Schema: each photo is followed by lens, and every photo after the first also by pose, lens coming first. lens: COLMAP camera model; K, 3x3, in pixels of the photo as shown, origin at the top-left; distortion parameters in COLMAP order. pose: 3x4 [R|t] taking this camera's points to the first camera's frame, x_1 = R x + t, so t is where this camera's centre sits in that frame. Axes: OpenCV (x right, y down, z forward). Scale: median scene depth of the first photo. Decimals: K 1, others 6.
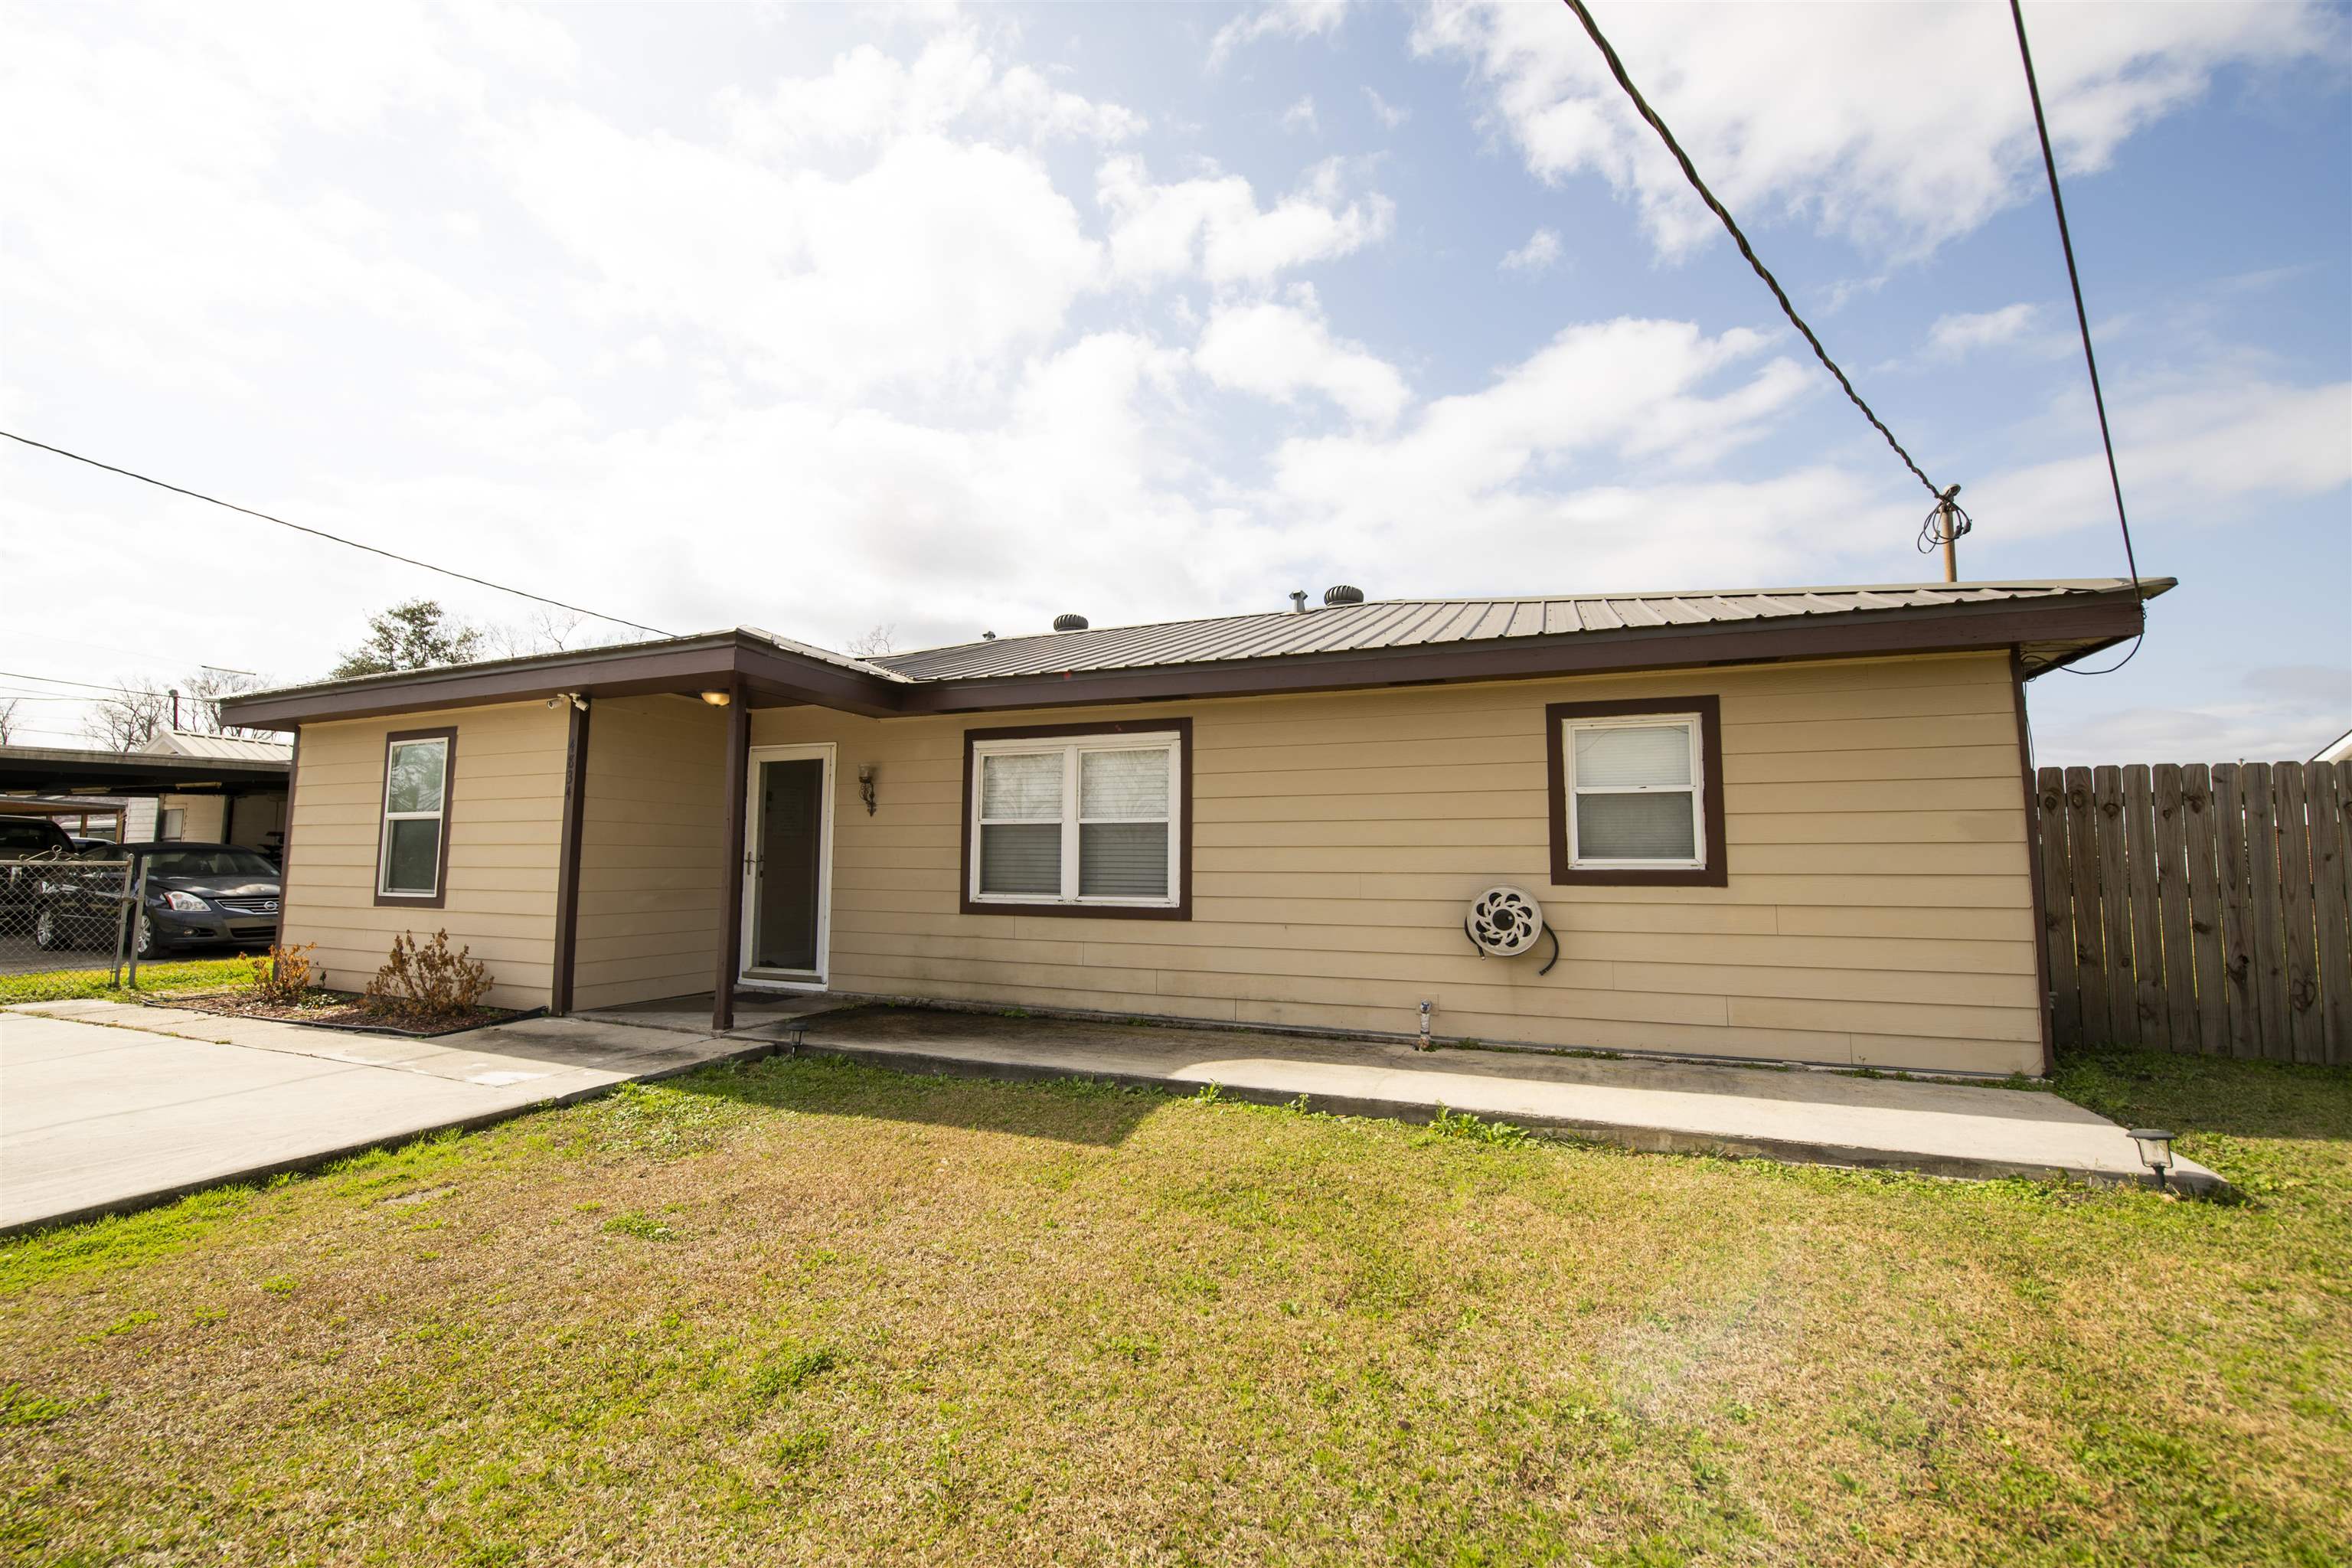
lens RADIAL K [[1022.1, 0, 1184.8], [0, 1022.1, 790.6], [0, 0, 1]] dist [-0.004702, -0.000130]
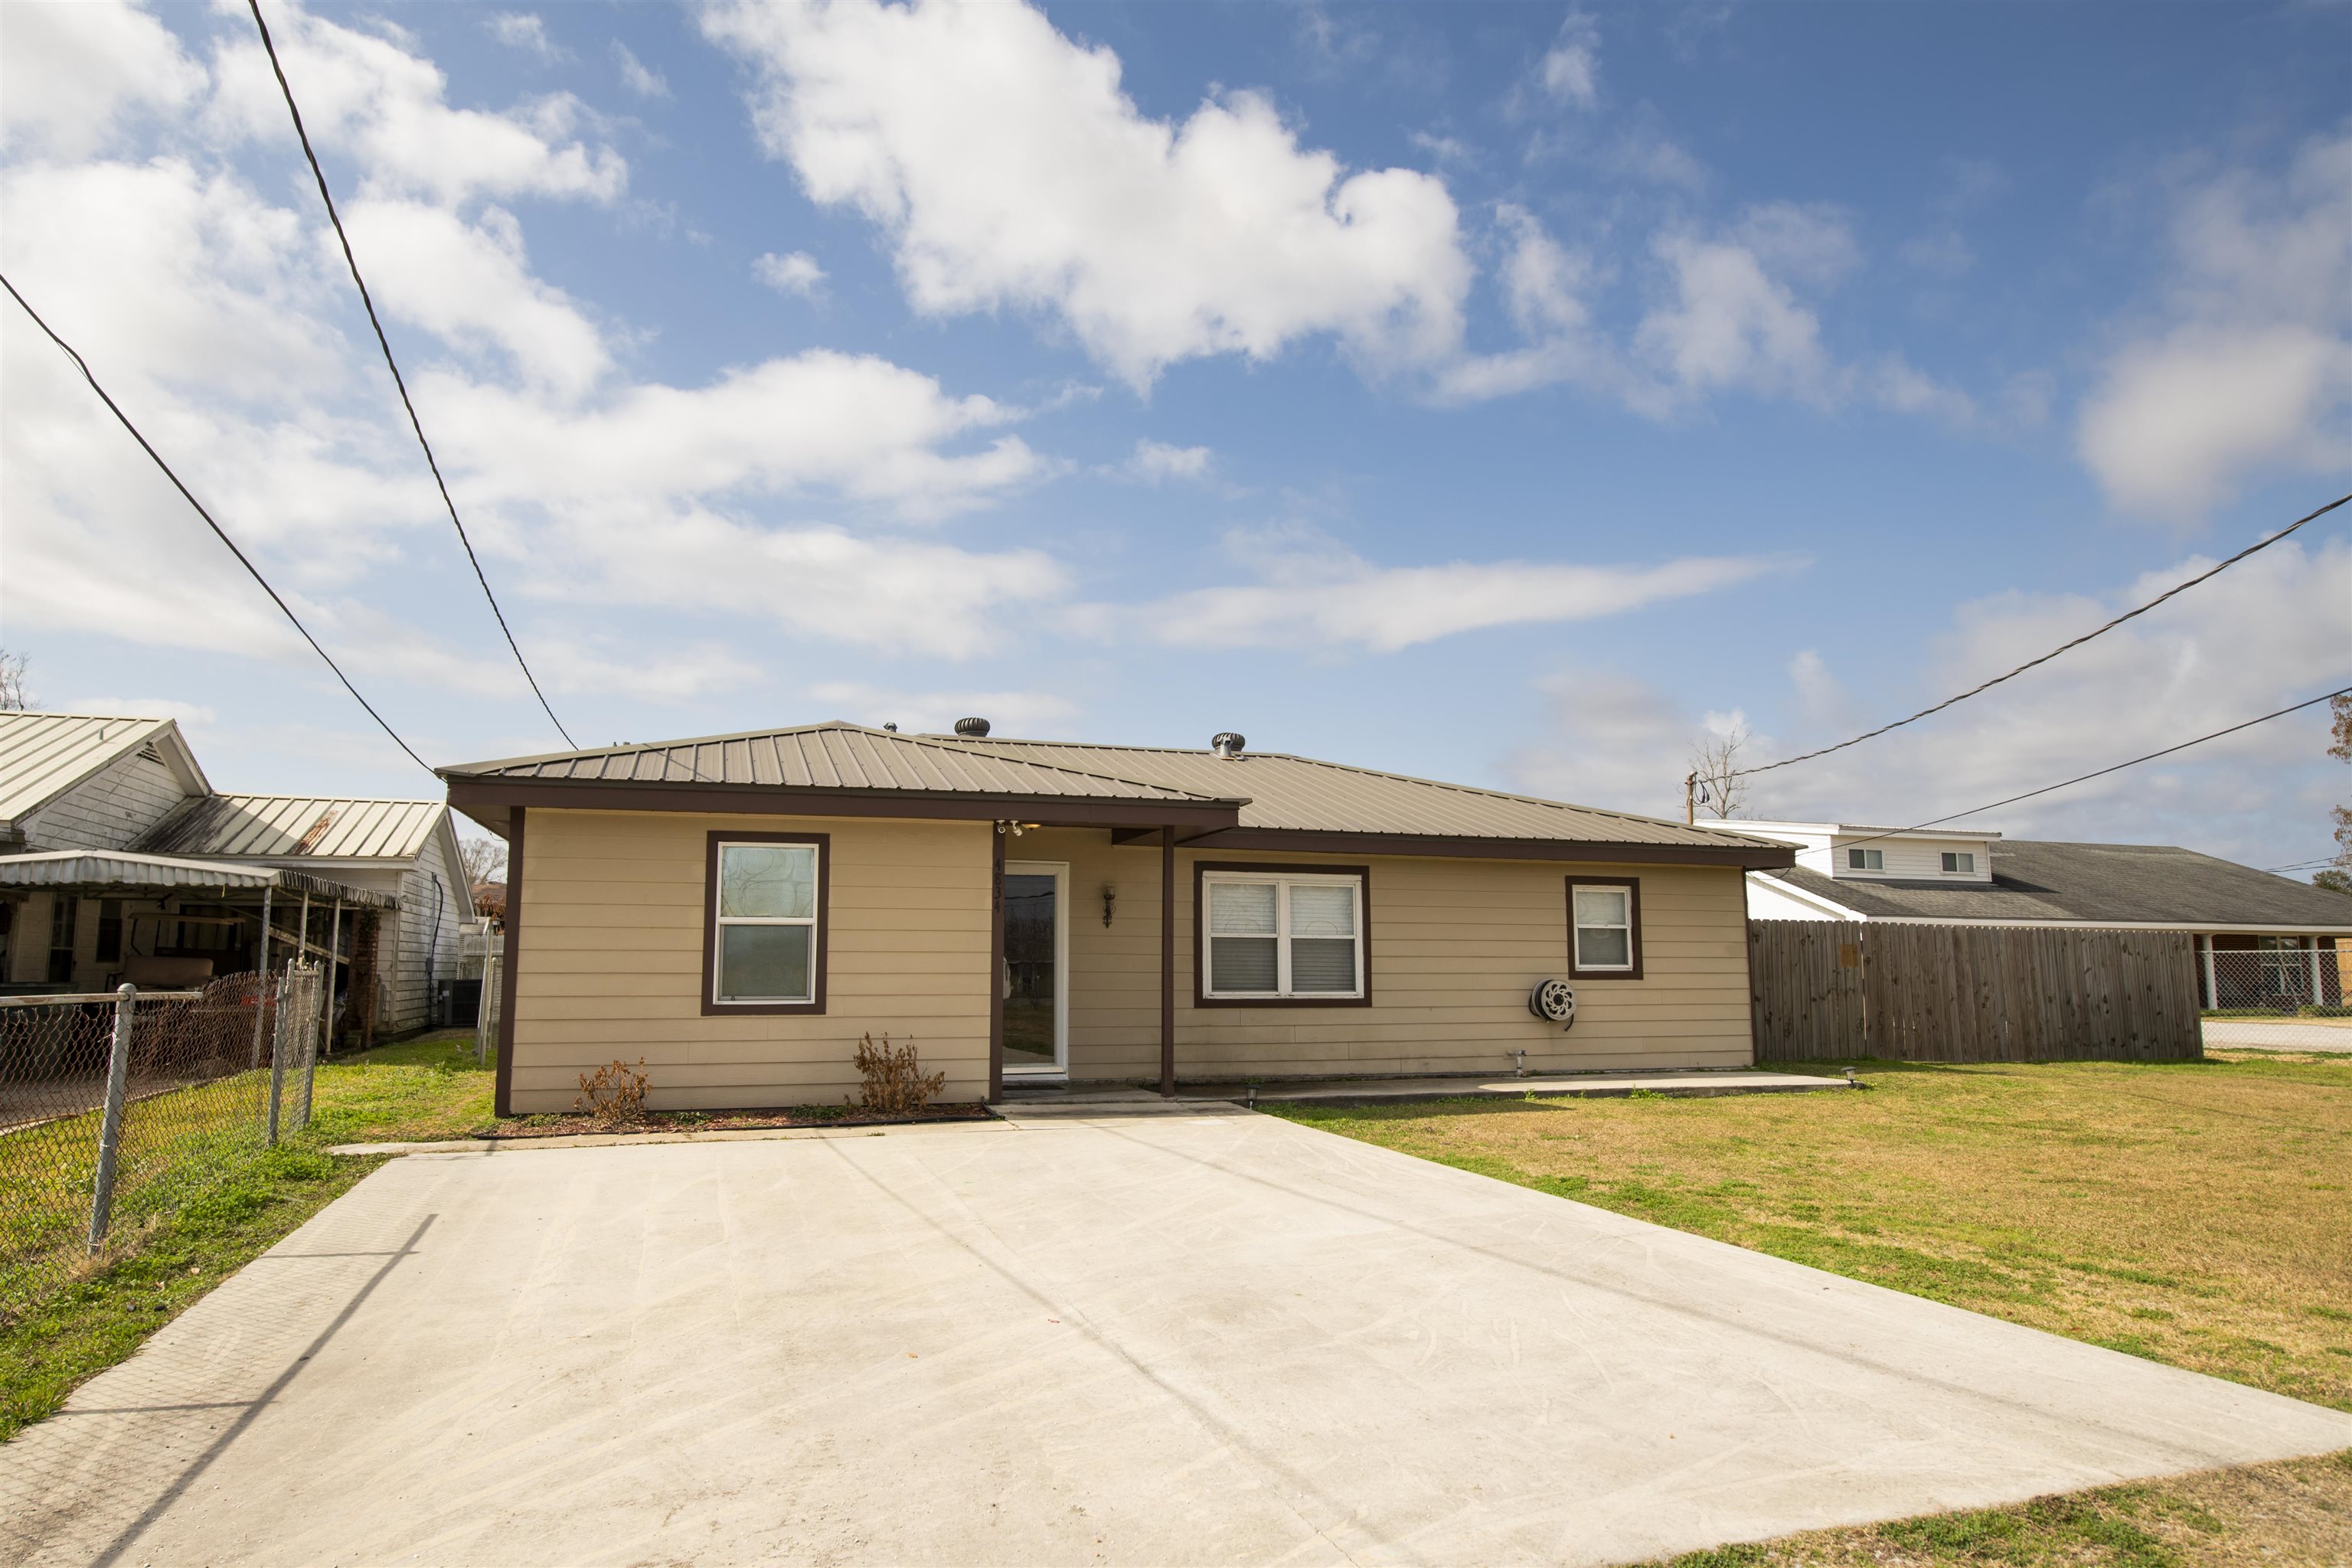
lens RADIAL K [[1300.0, 0, 1120.8], [0, 1300.0, 847.8], [0, 0, 1]] dist [-0.022229, -0.004987]
pose [[0.773213, 0.056250, 0.631646, -1.429846], [-0.045722, 0.998411, -0.032941, -0.021658], [-0.632496, -0.003410, 0.774556, -0.202421]]
